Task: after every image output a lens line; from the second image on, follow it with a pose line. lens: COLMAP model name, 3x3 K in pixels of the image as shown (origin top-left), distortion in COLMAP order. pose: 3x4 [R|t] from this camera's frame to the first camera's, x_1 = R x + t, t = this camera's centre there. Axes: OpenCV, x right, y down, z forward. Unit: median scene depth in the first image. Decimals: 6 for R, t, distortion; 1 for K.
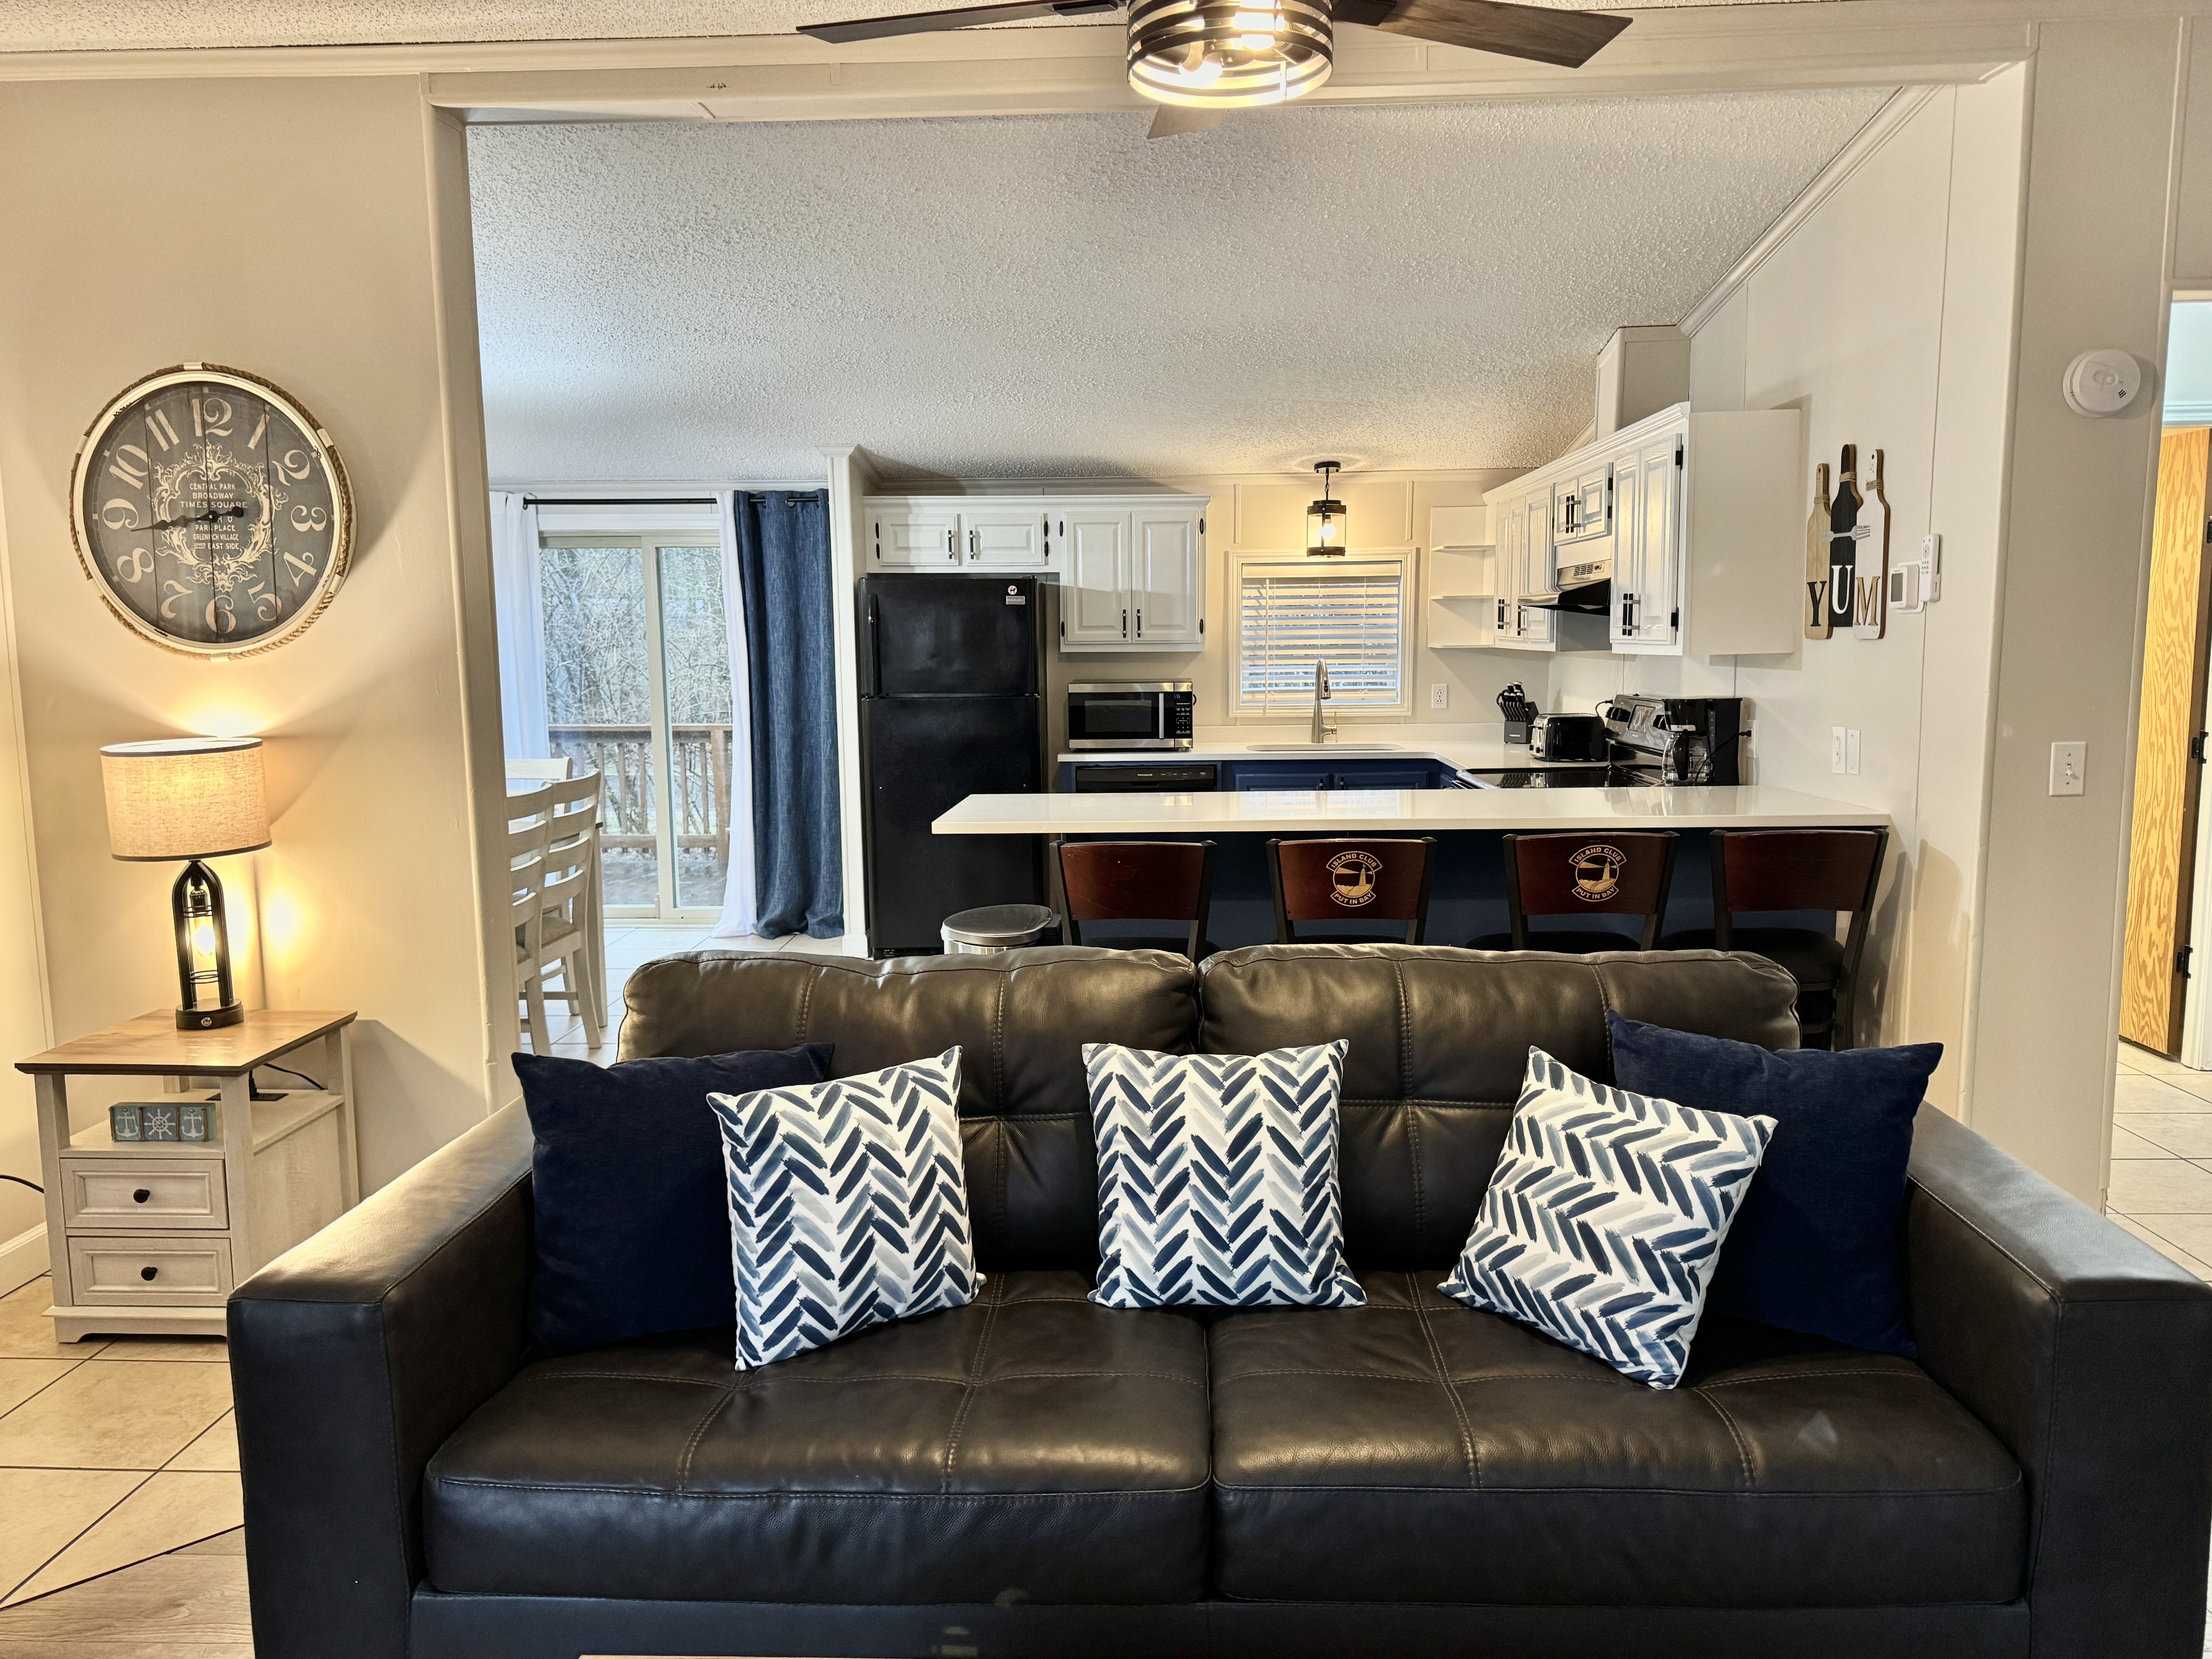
lens RADIAL K [[1562.5, 0, 1103.0], [0, 1562.5, 821.2], [0, 0, 1]] dist [0.140132, -0.195398]
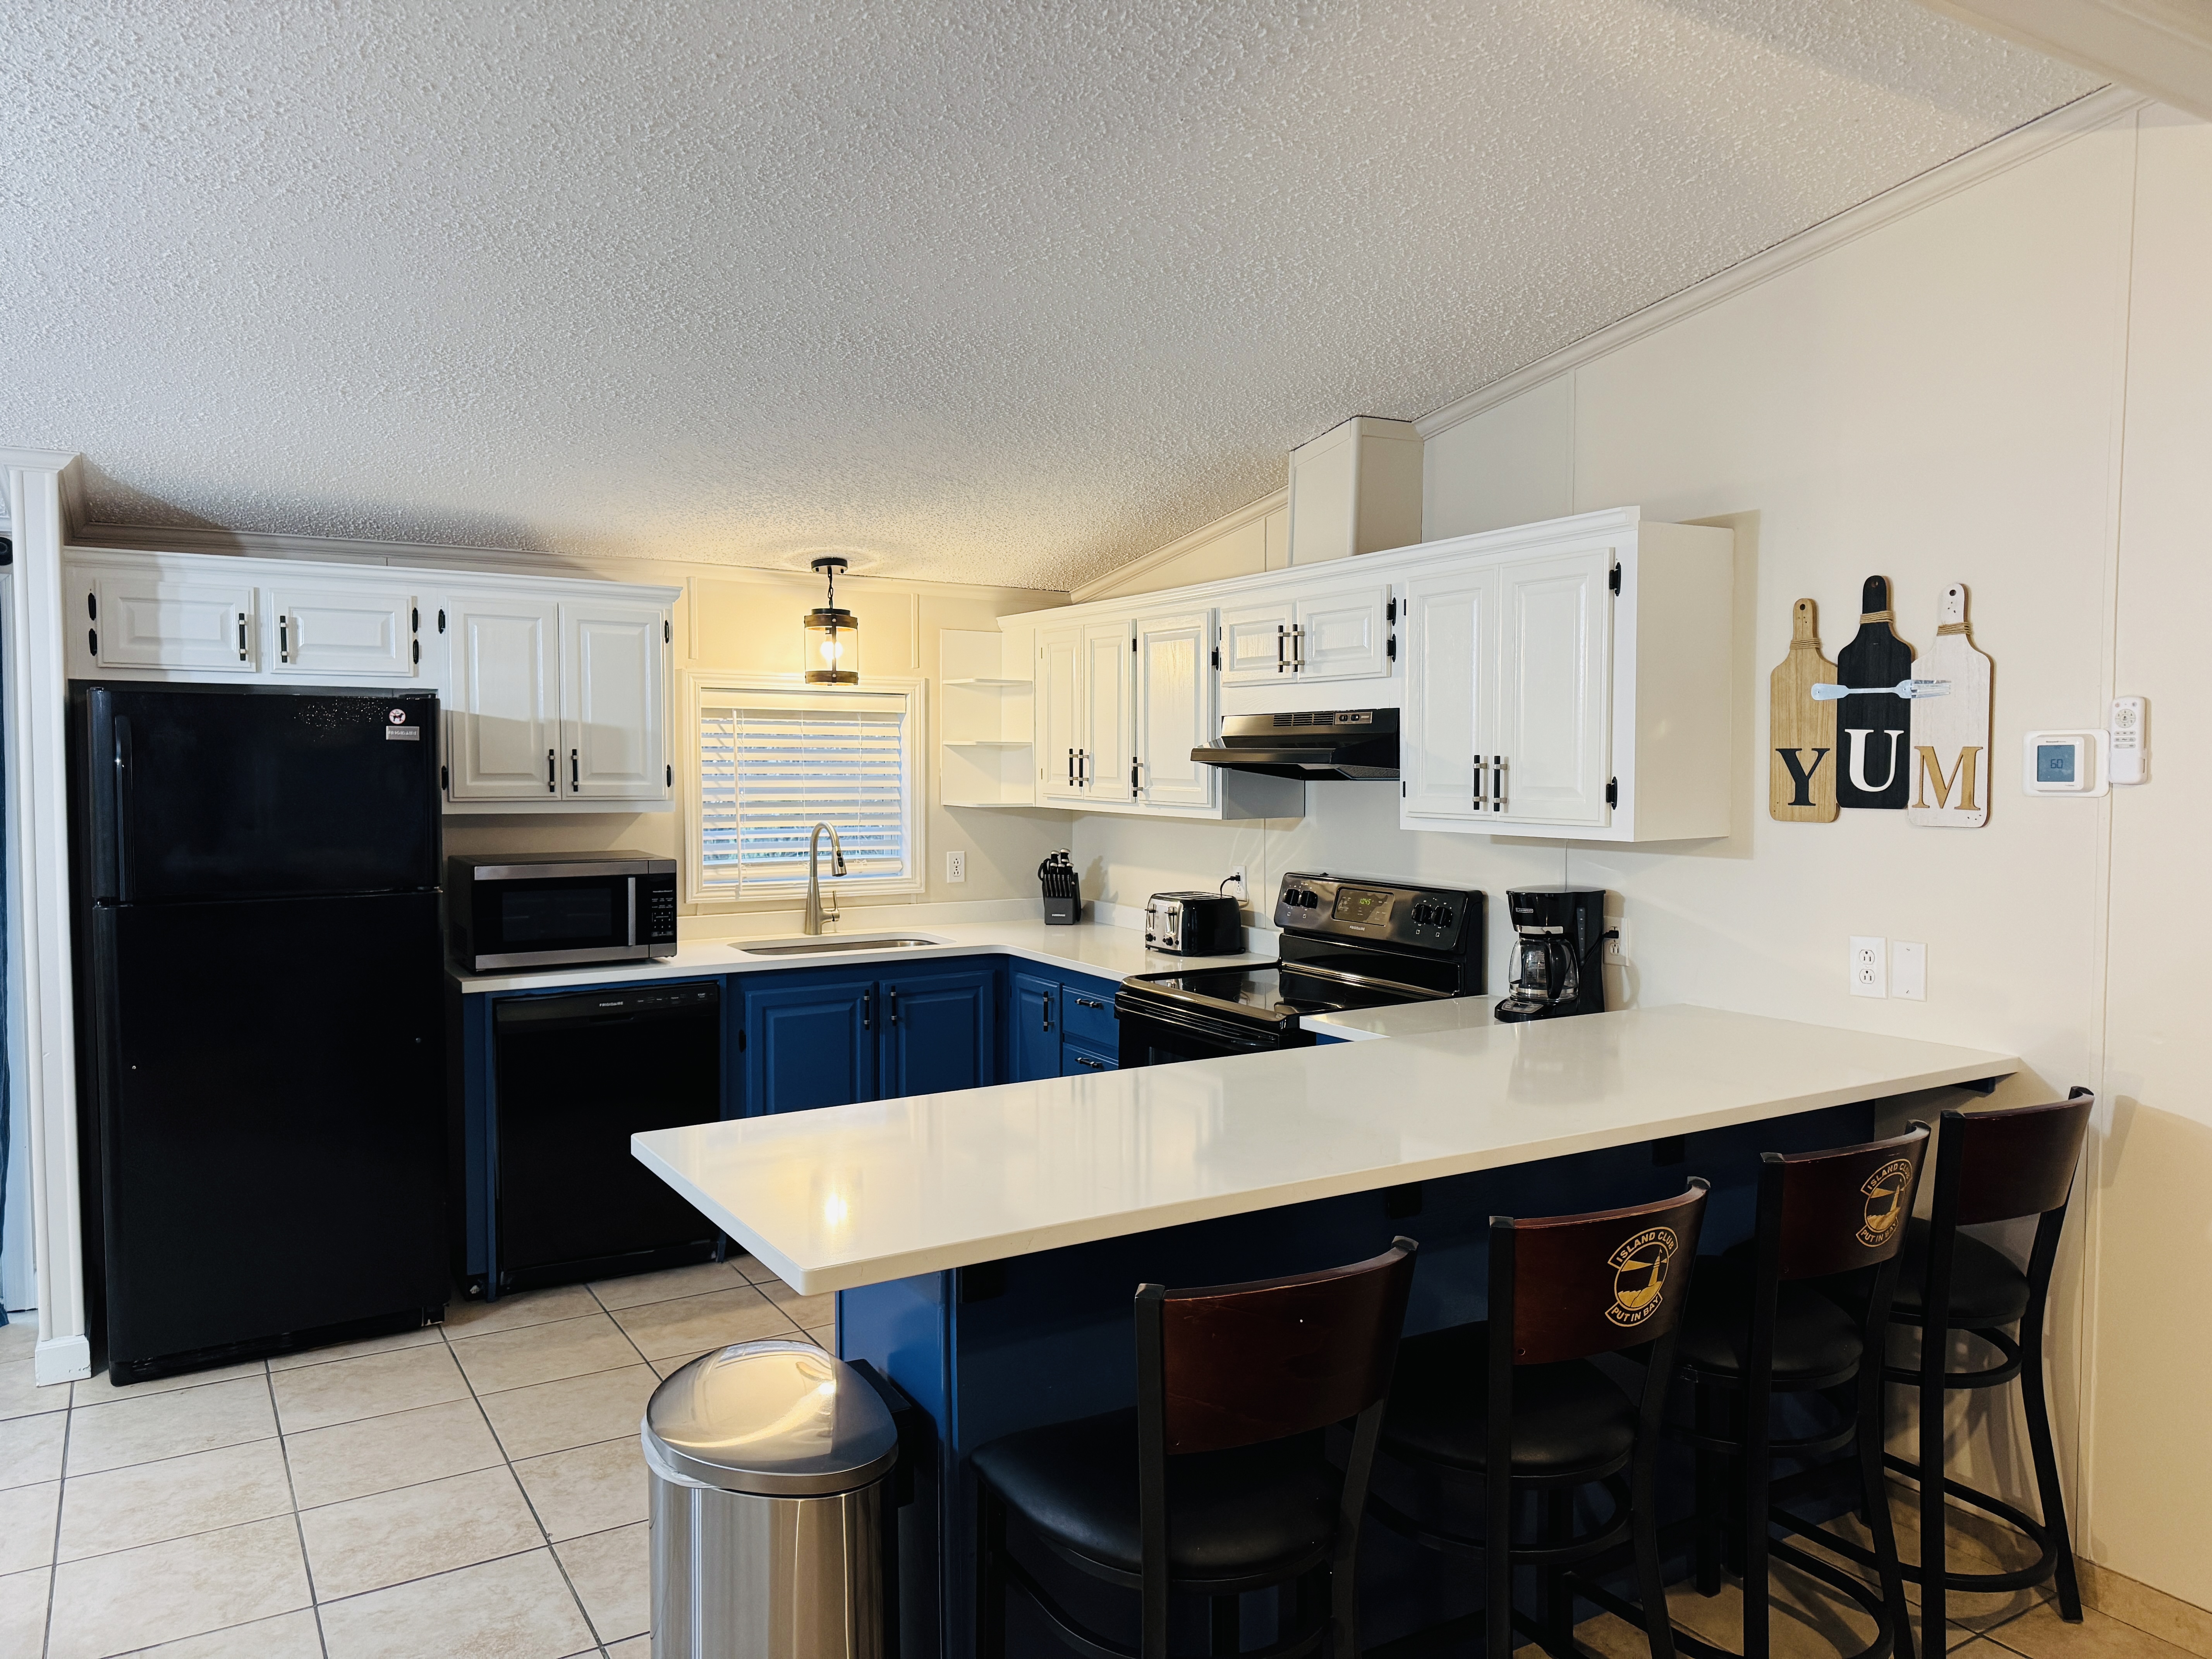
lens RADIAL K [[1562.5, 0, 1103.0], [0, 1562.5, 821.2], [0, 0, 1]] dist [0.140132, -0.195398]
pose [[0.837302, -0.009757, 0.546654, -0.155872], [0.054054, 0.996420, -0.065010, -0.049549], [-0.544063, 0.083982, 0.834831, 0.322940]]
